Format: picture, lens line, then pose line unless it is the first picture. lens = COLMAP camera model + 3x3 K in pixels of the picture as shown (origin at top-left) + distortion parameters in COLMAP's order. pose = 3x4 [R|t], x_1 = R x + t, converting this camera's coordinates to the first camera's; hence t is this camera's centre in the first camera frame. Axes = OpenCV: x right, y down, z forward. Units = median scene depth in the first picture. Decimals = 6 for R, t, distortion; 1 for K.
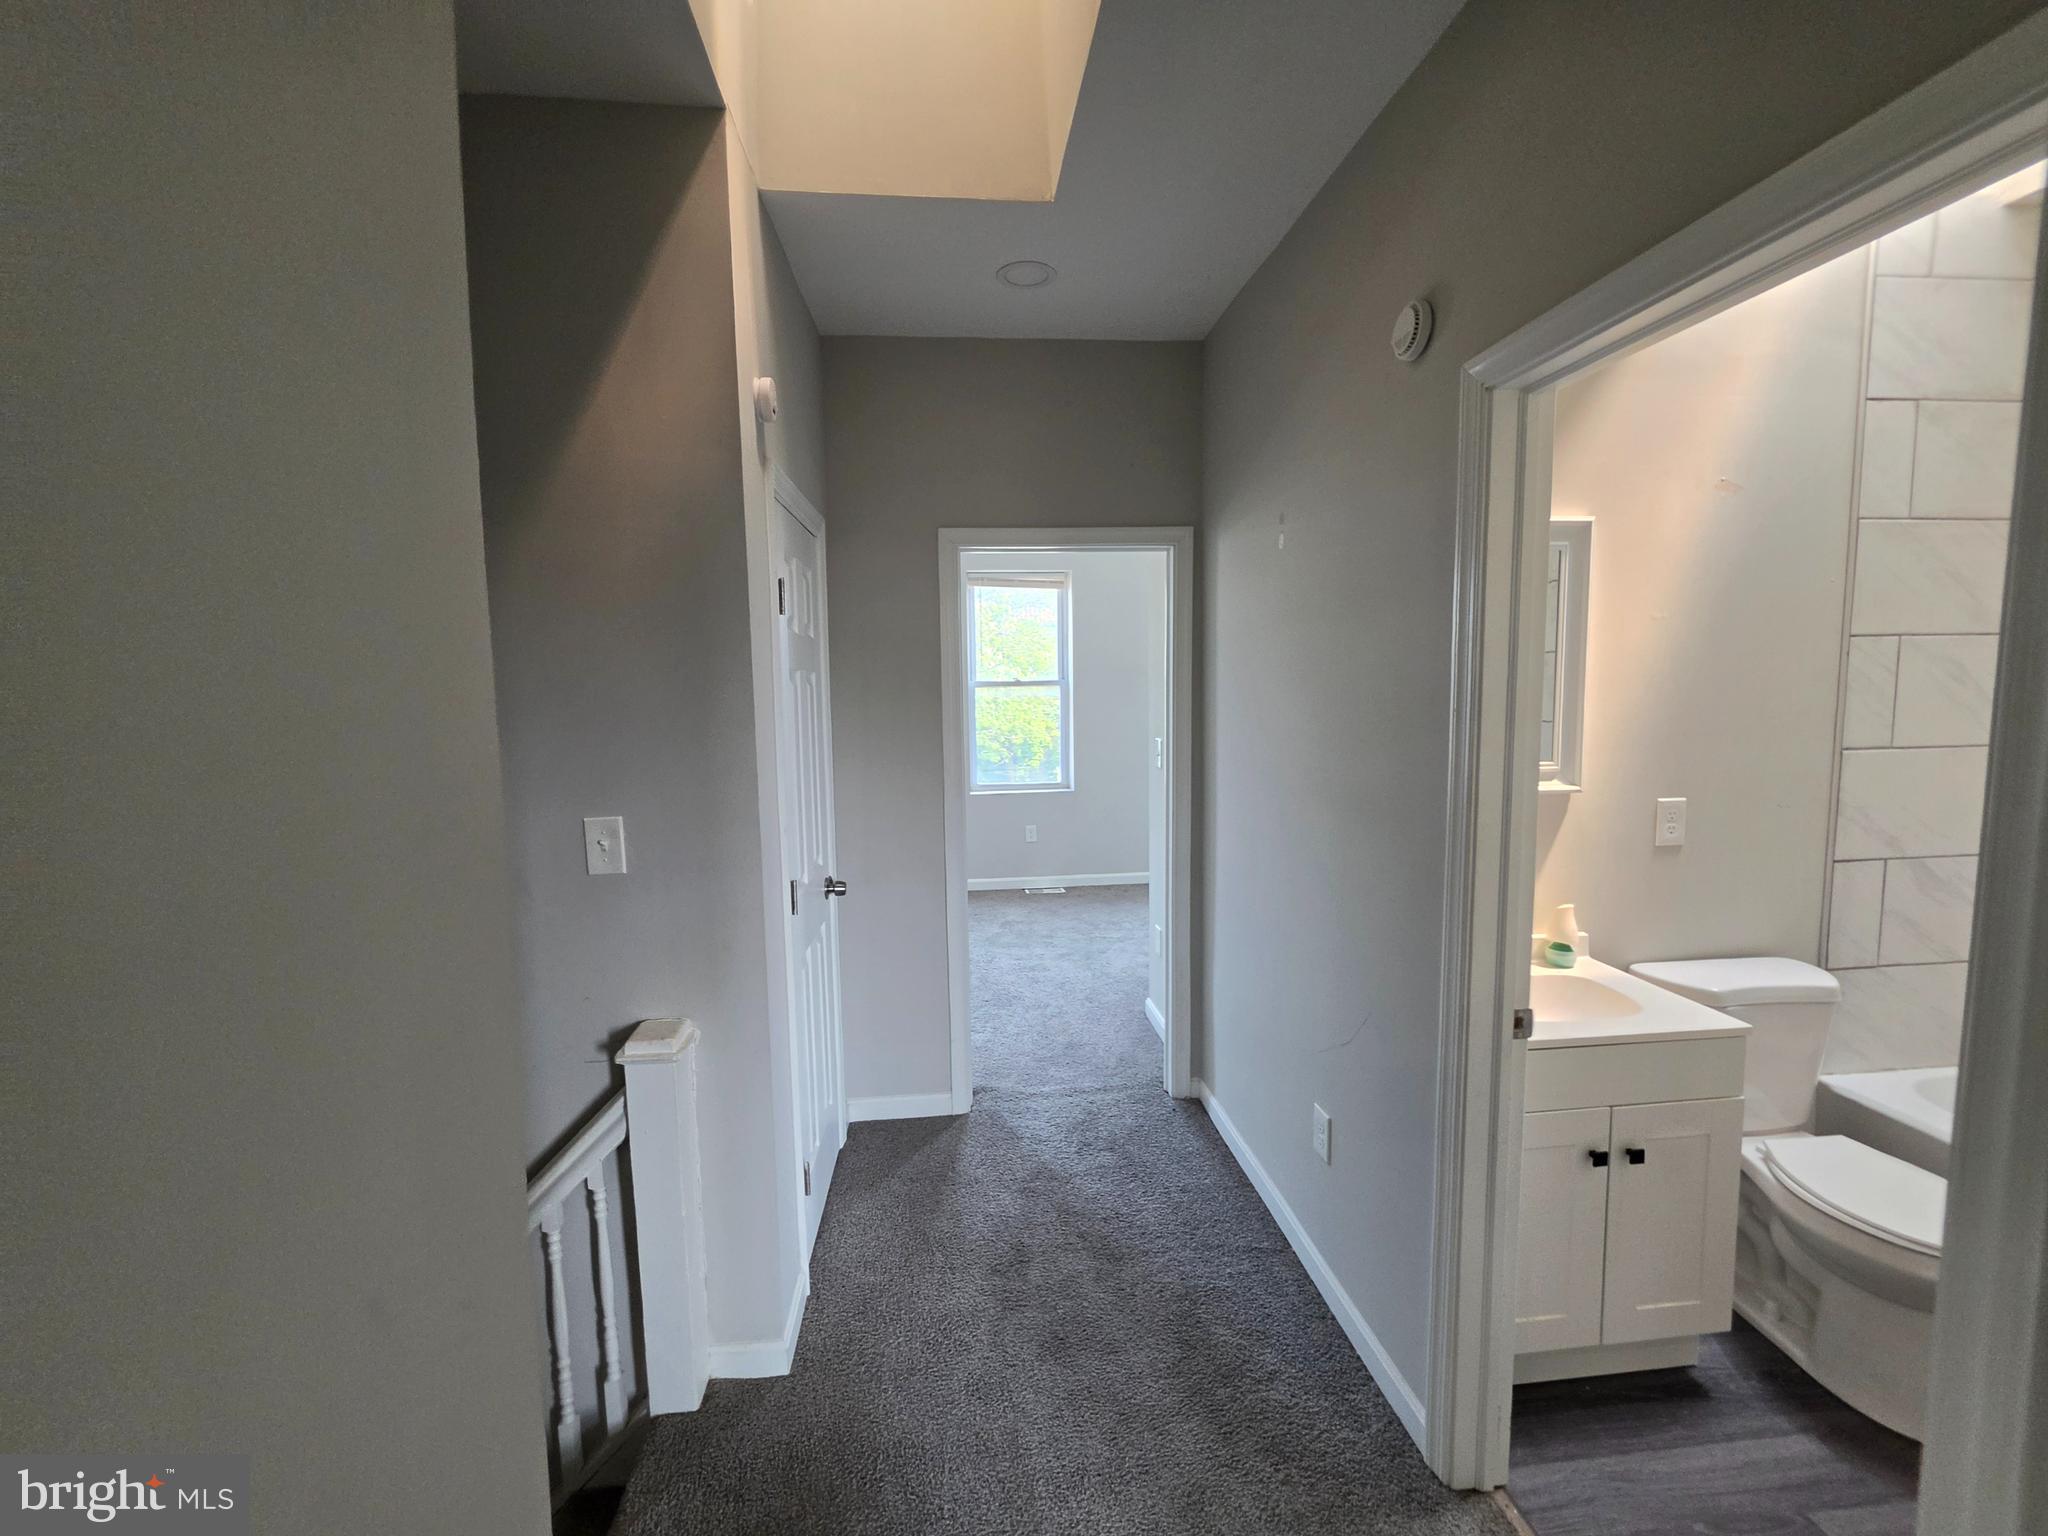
lens RADIAL K [[838.4, 0, 1018.1], [0, 838.4, 767.7], [0, 0, 1]] dist [-0.003933, 0.000212]
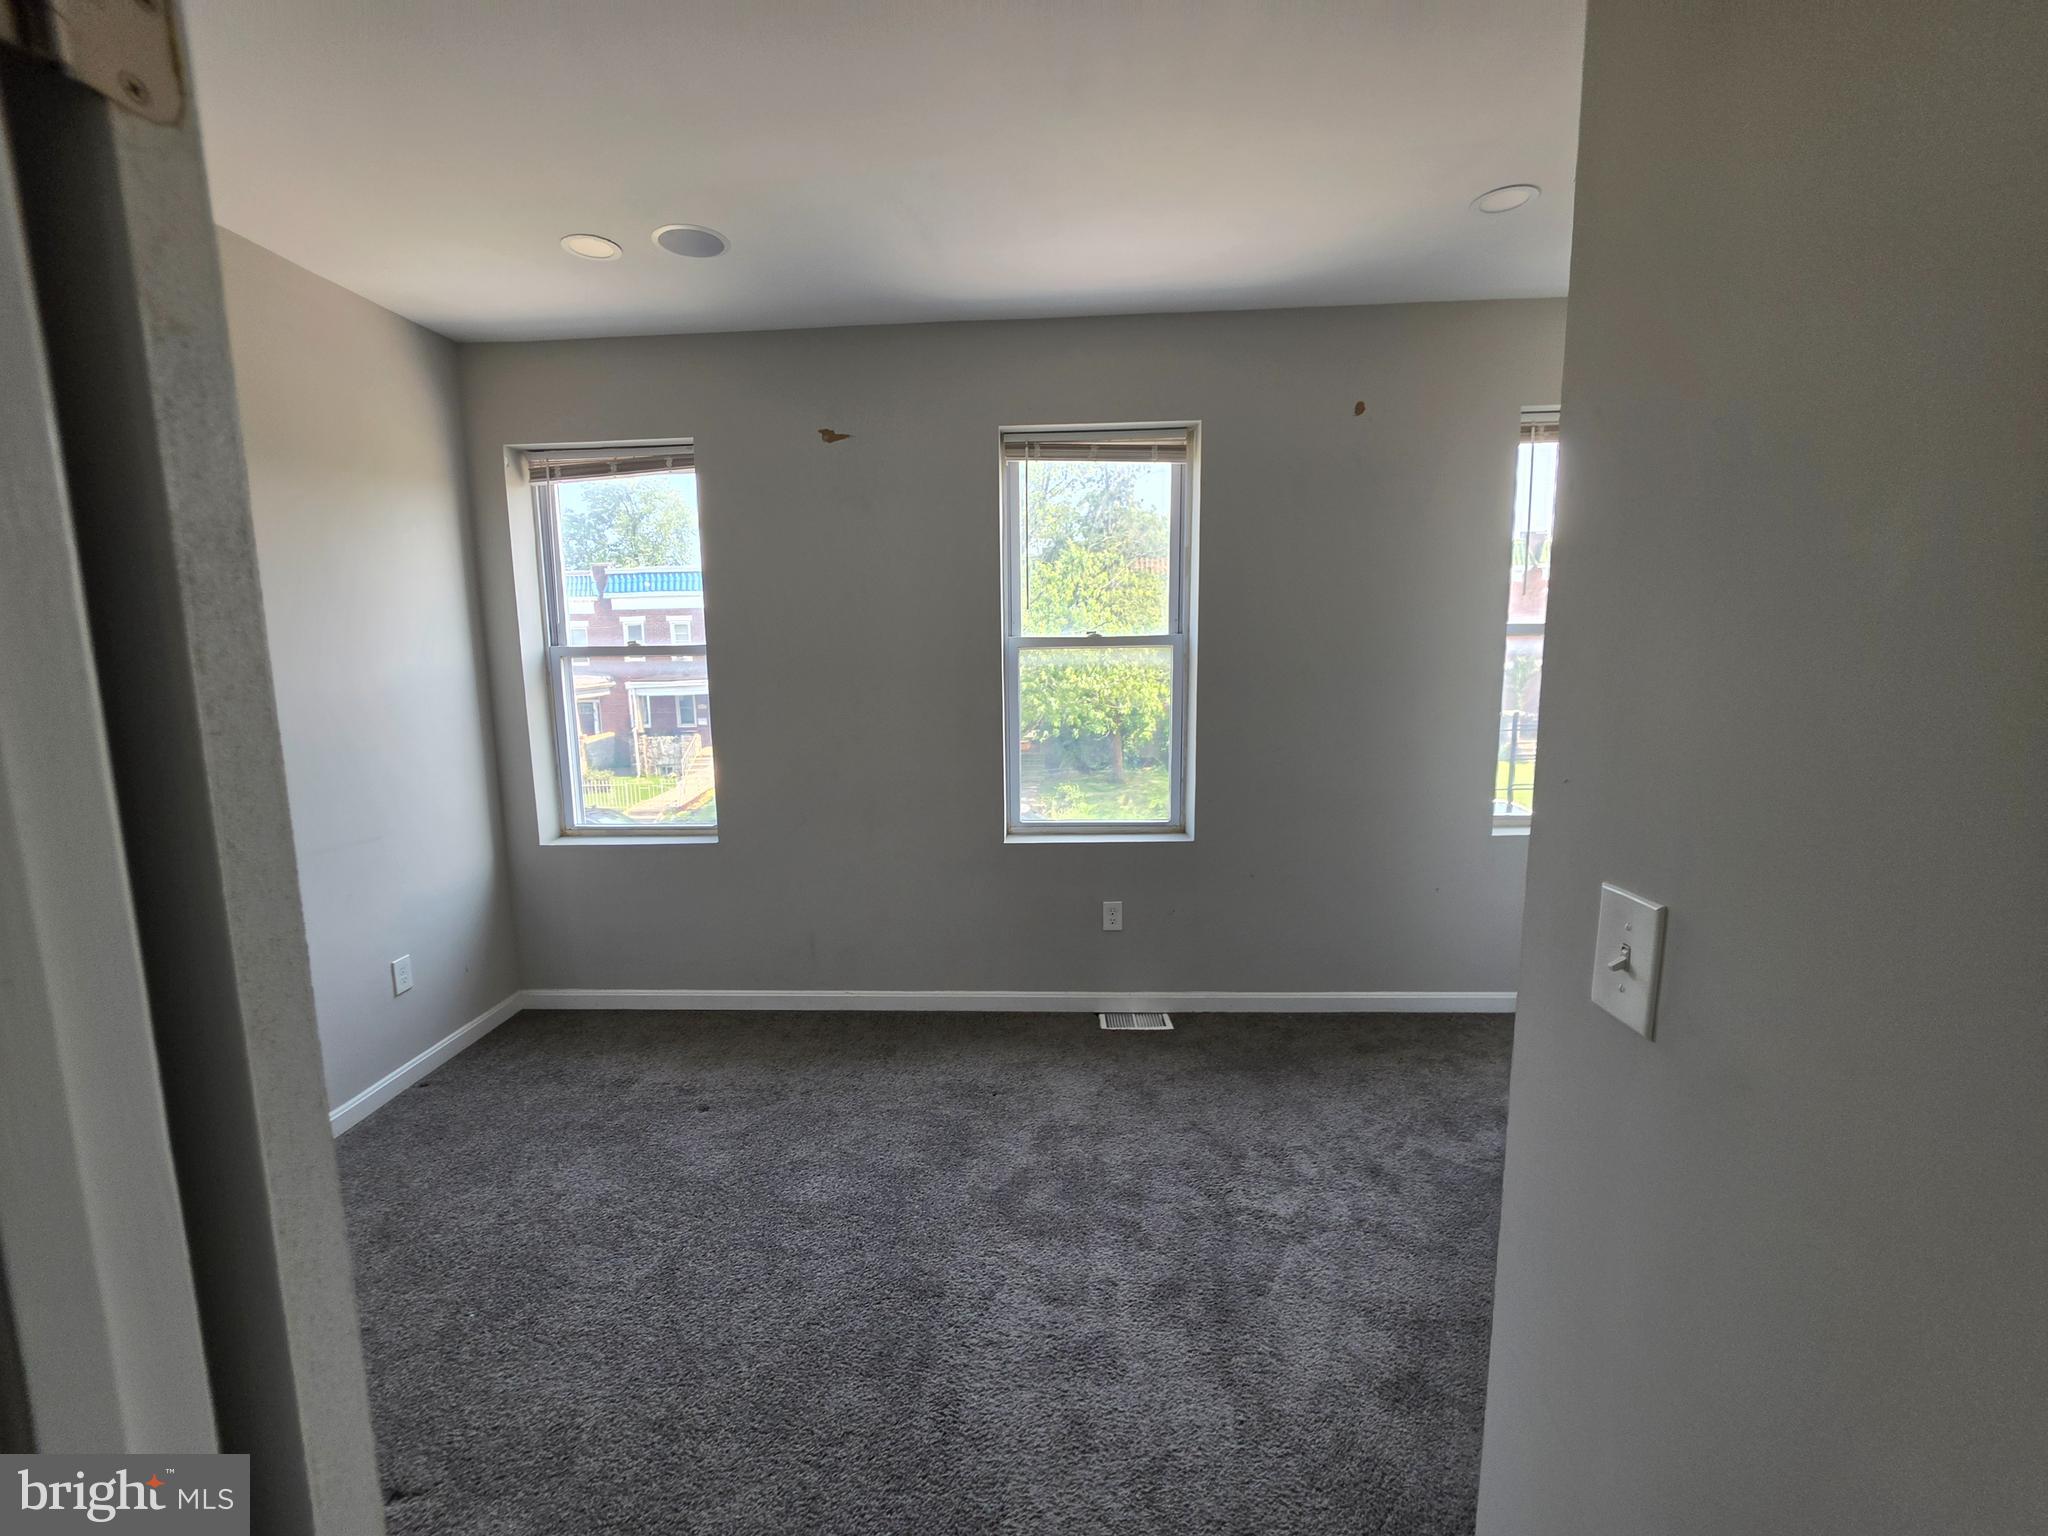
lens RADIAL K [[838.4, 0, 1018.1], [0, 838.4, 767.7], [0, 0, 1]] dist [-0.003933, 0.000212]
pose [[0.990857, 0.022494, -0.133031, 0.025493], [-0.016530, 0.998815, 0.045766, -0.043707], [0.133903, -0.043149, 0.990055, 0.461448]]
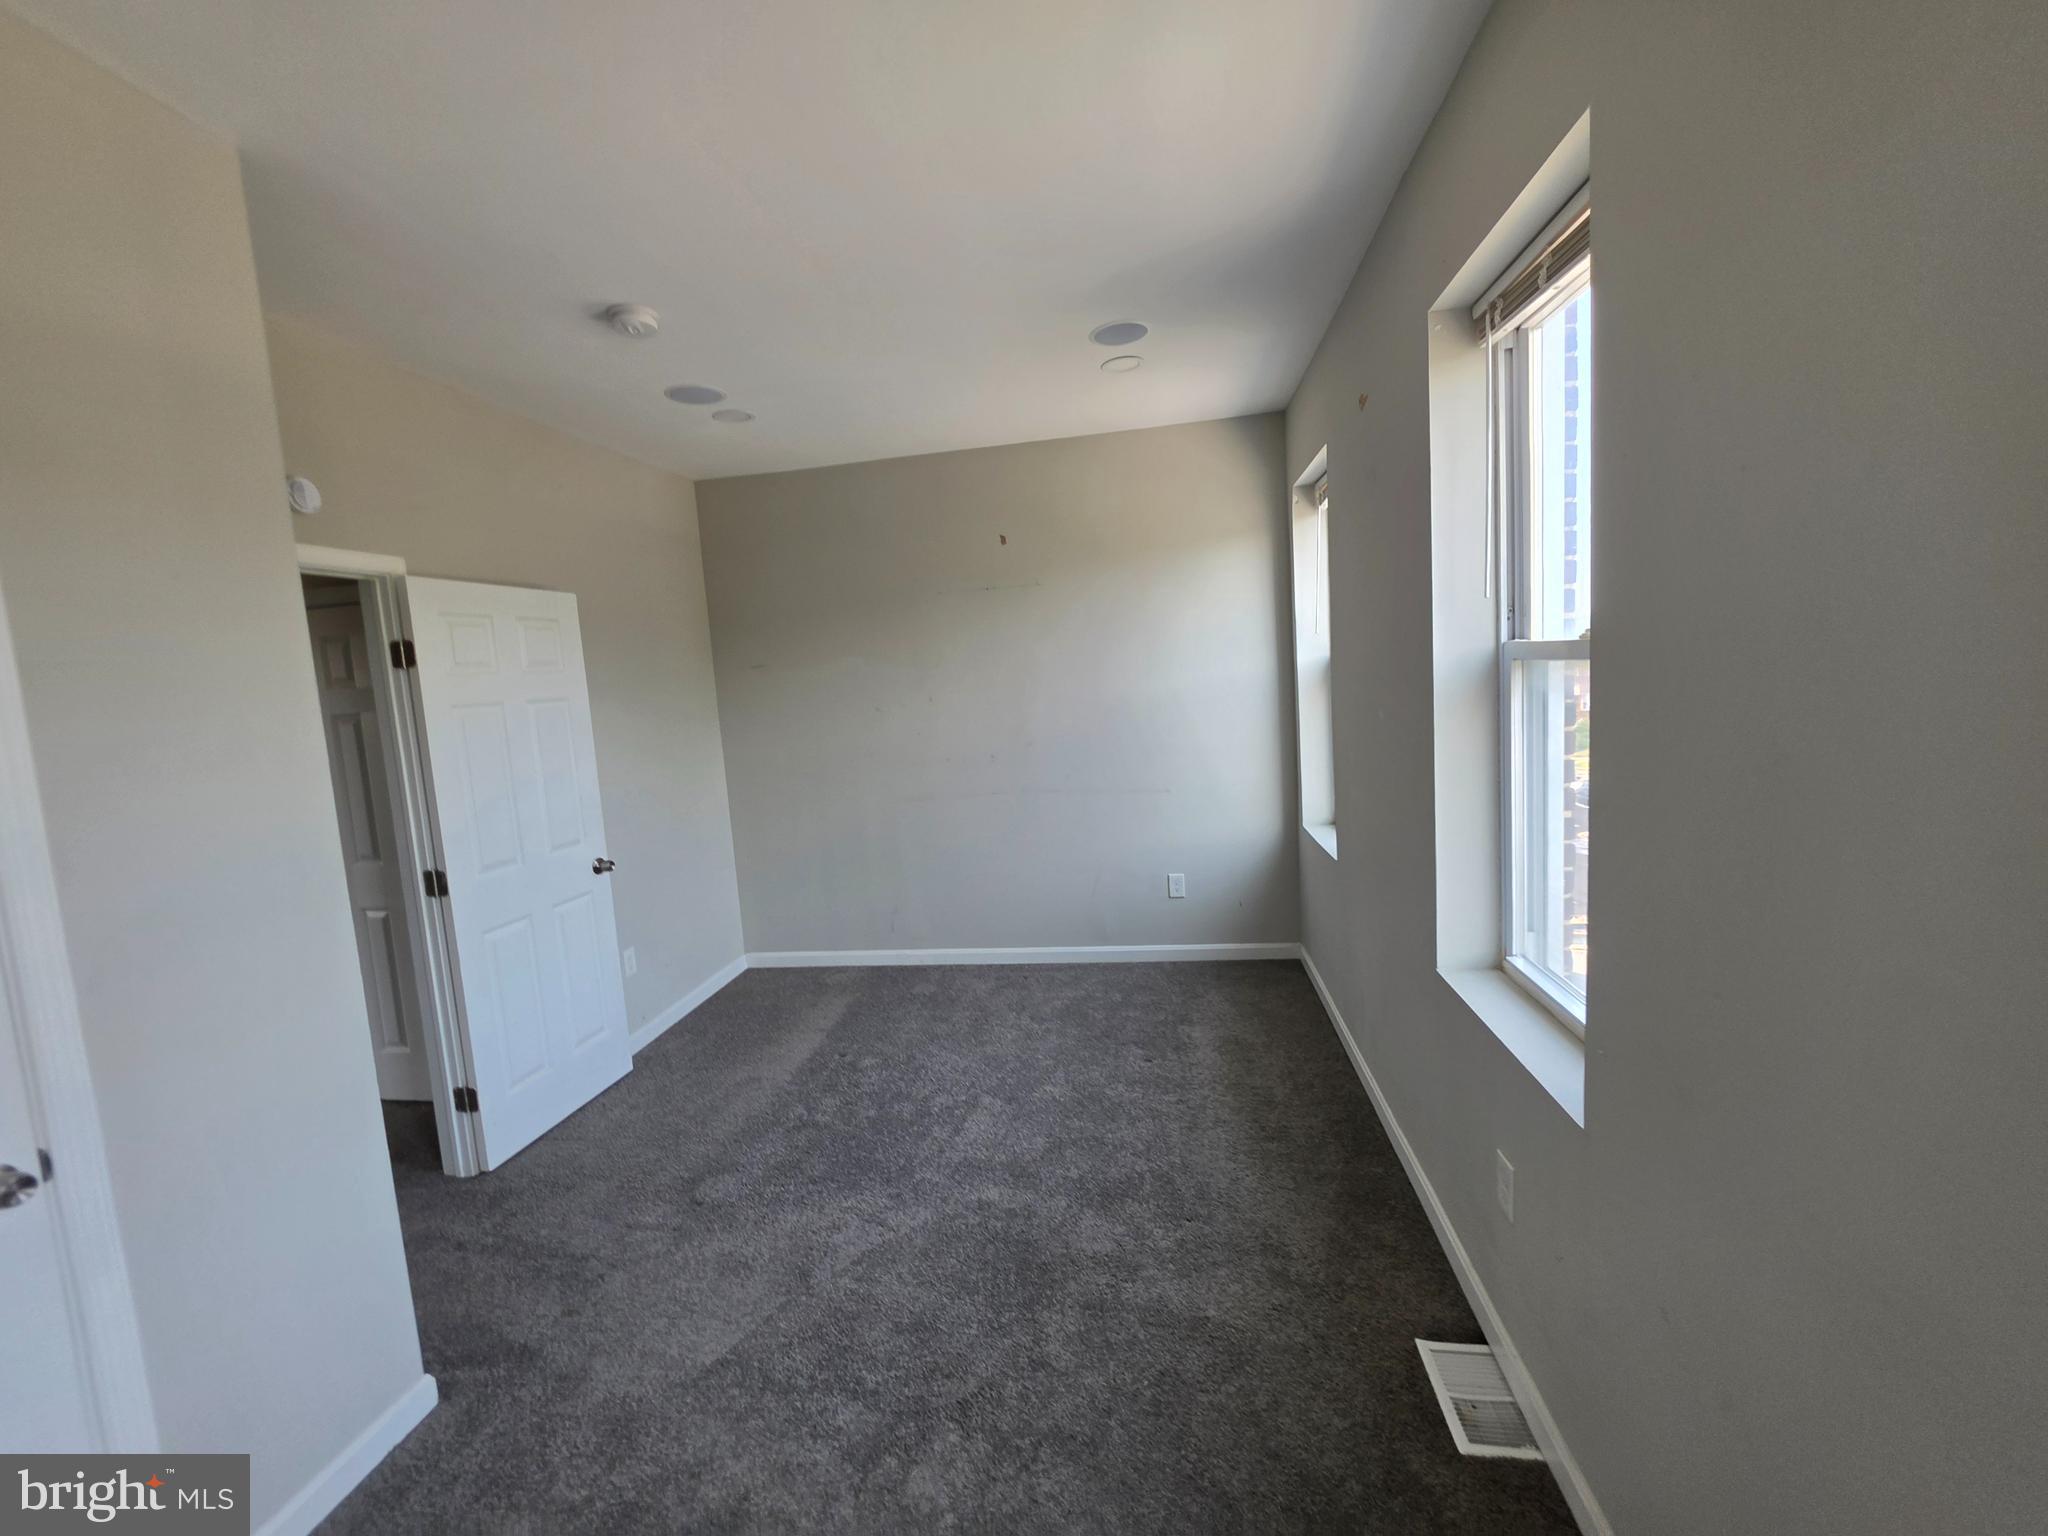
lens RADIAL K [[838.4, 0, 1018.1], [0, 838.4, 767.7], [0, 0, 1]] dist [-0.003933, 0.000212]
pose [[-0.245780, 0.142776, -0.958753, 0.311631], [-0.026576, 0.987728, 0.153904, -0.101009], [0.968961, 0.063306, -0.238970, 0.917936]]
